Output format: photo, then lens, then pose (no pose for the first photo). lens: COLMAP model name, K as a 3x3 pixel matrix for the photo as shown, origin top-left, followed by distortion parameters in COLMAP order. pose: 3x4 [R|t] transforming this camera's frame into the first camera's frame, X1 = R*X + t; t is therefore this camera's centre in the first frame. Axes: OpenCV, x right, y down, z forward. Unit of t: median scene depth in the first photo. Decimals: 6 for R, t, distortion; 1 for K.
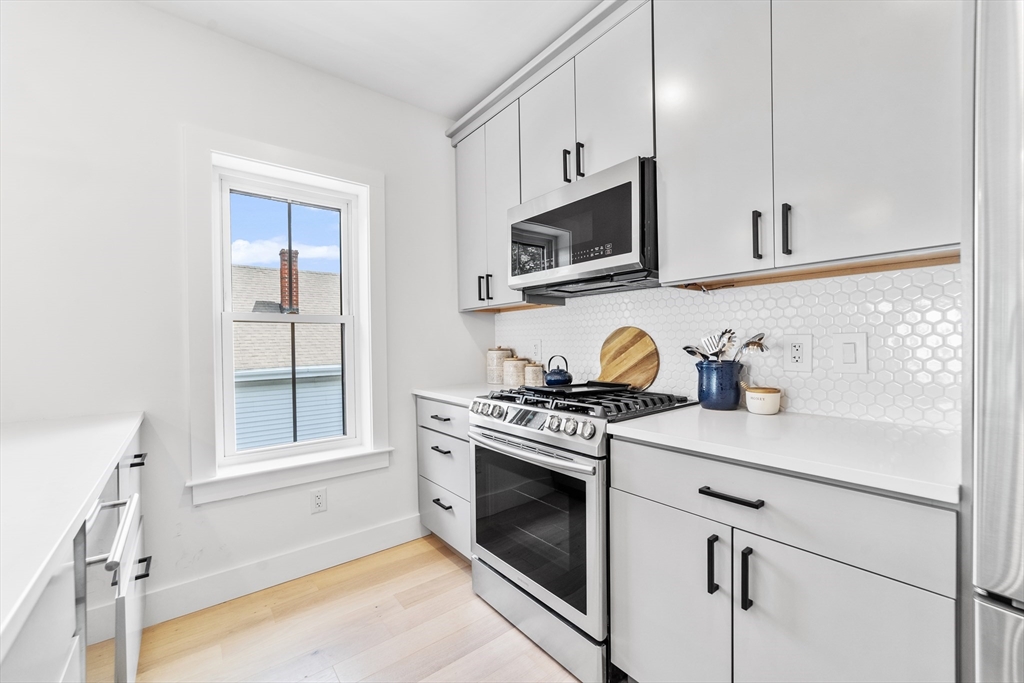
lens RADIAL K [[407.4, 0, 503.5], [0, 407.4, 345.8], [0, 0, 1]] dist [-0.022018, 0.007683]
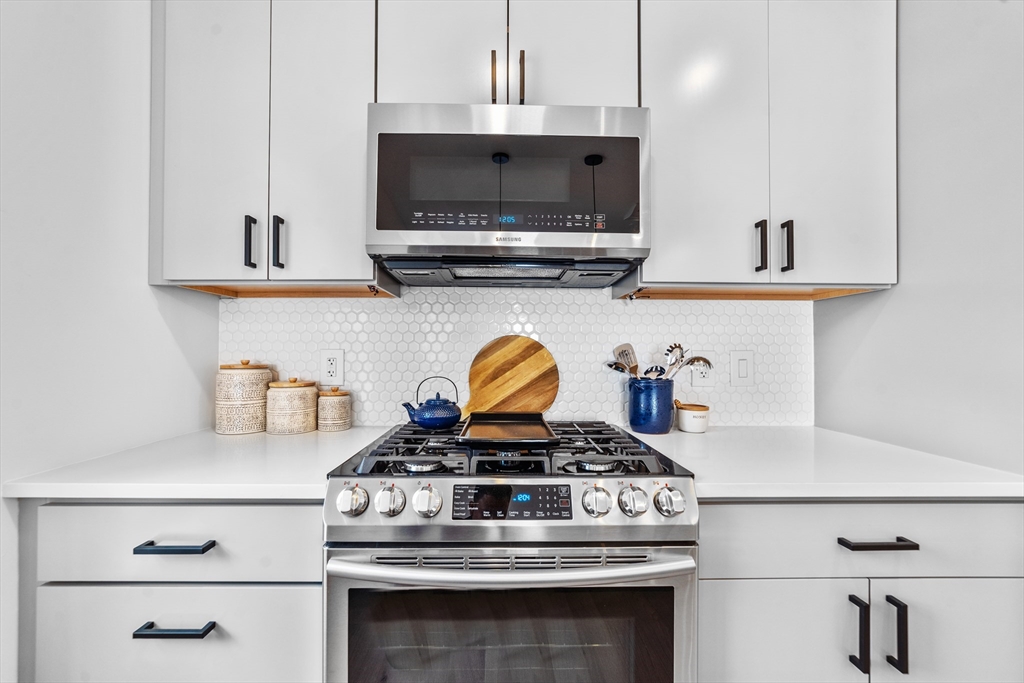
lens RADIAL K [[407.4, 0, 503.5], [0, 407.4, 345.8], [0, 0, 1]] dist [-0.022018, 0.007683]
pose [[0.609227, 0.027688, 0.792512, -0.305261], [-0.004976, 0.999504, -0.031094, -0.004496], [-0.792980, 0.015000, 0.609063, 0.574828]]
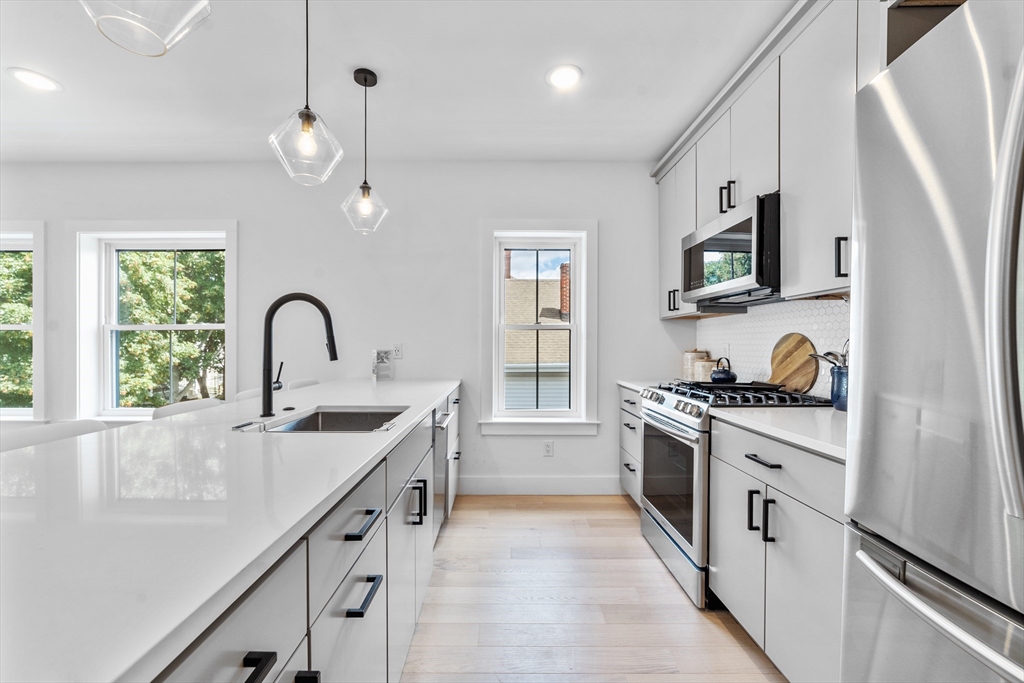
lens RADIAL K [[407.4, 0, 503.5], [0, 407.4, 345.8], [0, 0, 1]] dist [-0.022018, 0.007683]
pose [[0.789146, 0.019135, -0.613907, 0.365303], [-0.019512, 0.999791, 0.006082, -0.004556], [0.613895, 0.007179, 0.789355, -0.325807]]
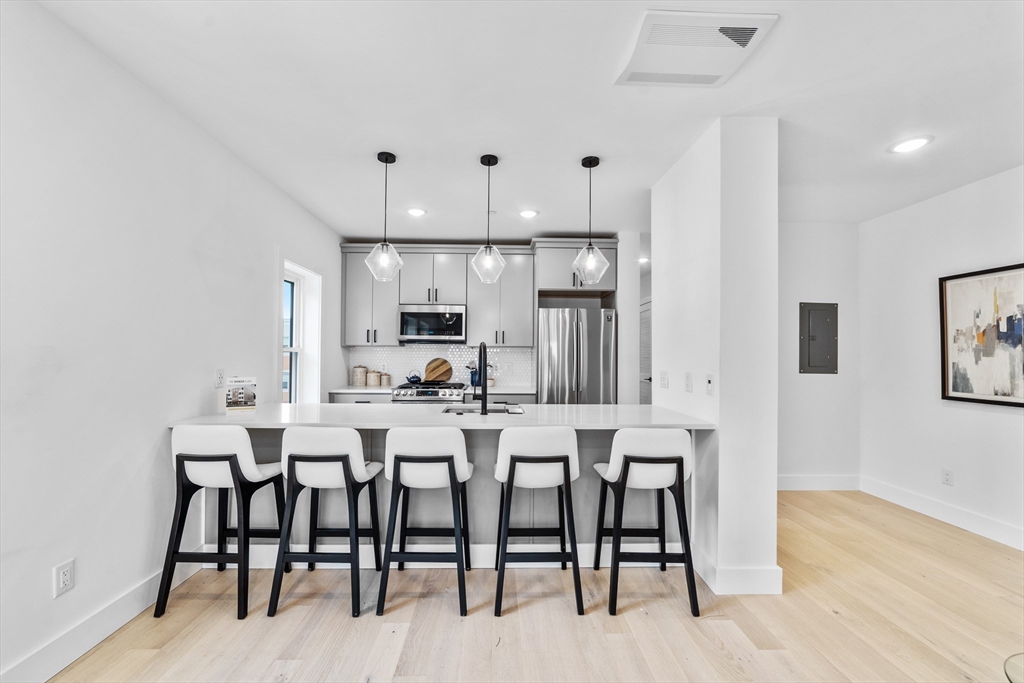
lens RADIAL K [[407.4, 0, 503.5], [0, 407.4, 345.8], [0, 0, 1]] dist [-0.022018, 0.007683]
pose [[0.598997, 0.033527, 0.800049, -1.490819], [-0.007882, 0.999322, -0.035977, -0.035917], [-0.800712, 0.015244, 0.598855, -0.830361]]
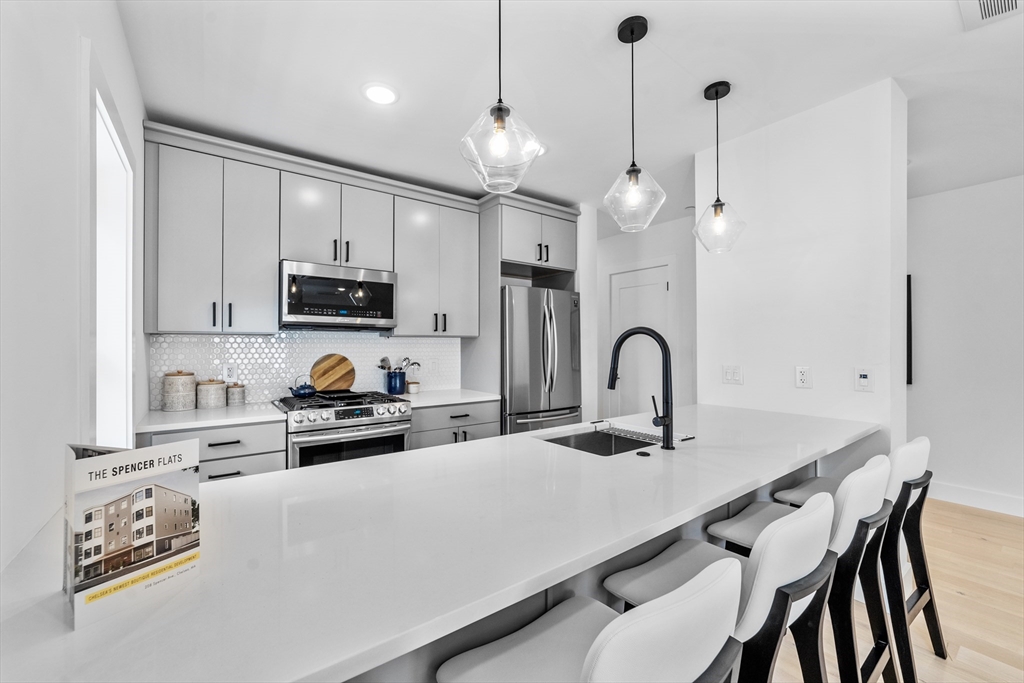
lens RADIAL K [[407.4, 0, 503.5], [0, 407.4, 345.8], [0, 0, 1]] dist [-0.022018, 0.007683]
pose [[0.037755, 0.017079, 0.999141, -1.263711], [0.010083, 0.999797, -0.017471, -0.045227], [-0.999236, 0.010733, 0.037575, 0.293350]]
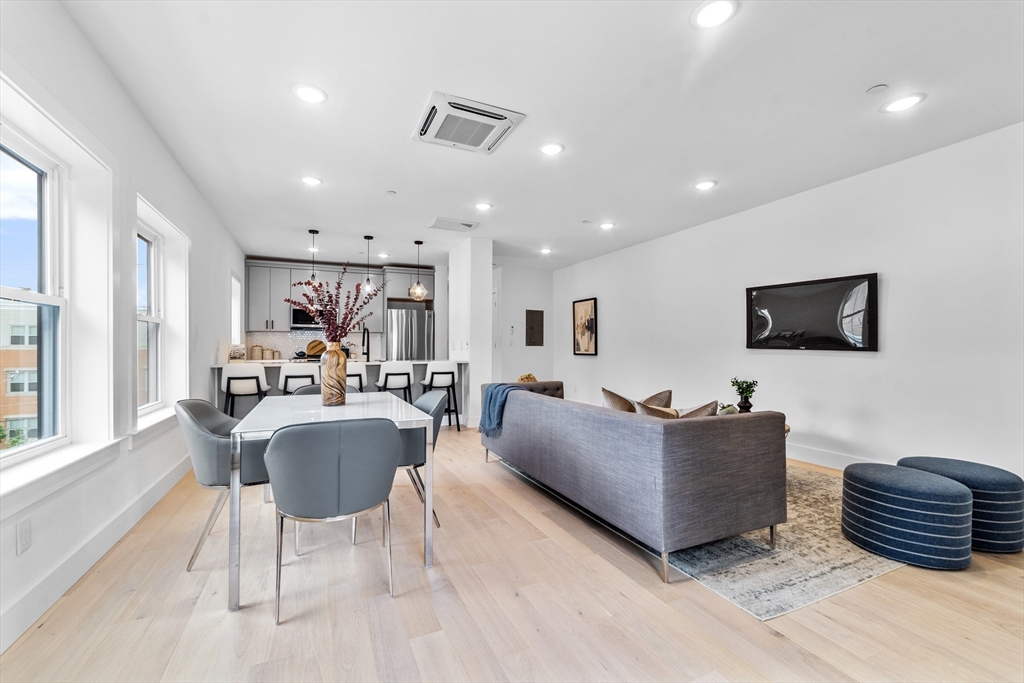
lens RADIAL K [[407.4, 0, 503.5], [0, 407.4, 345.8], [0, 0, 1]] dist [-0.022018, 0.007683]
pose [[0.231161, 0.015784, 0.972788, -2.946145], [0.008274, 0.999800, -0.018189, 0.088536], [-0.972880, 0.012253, 0.230984, -1.525386]]
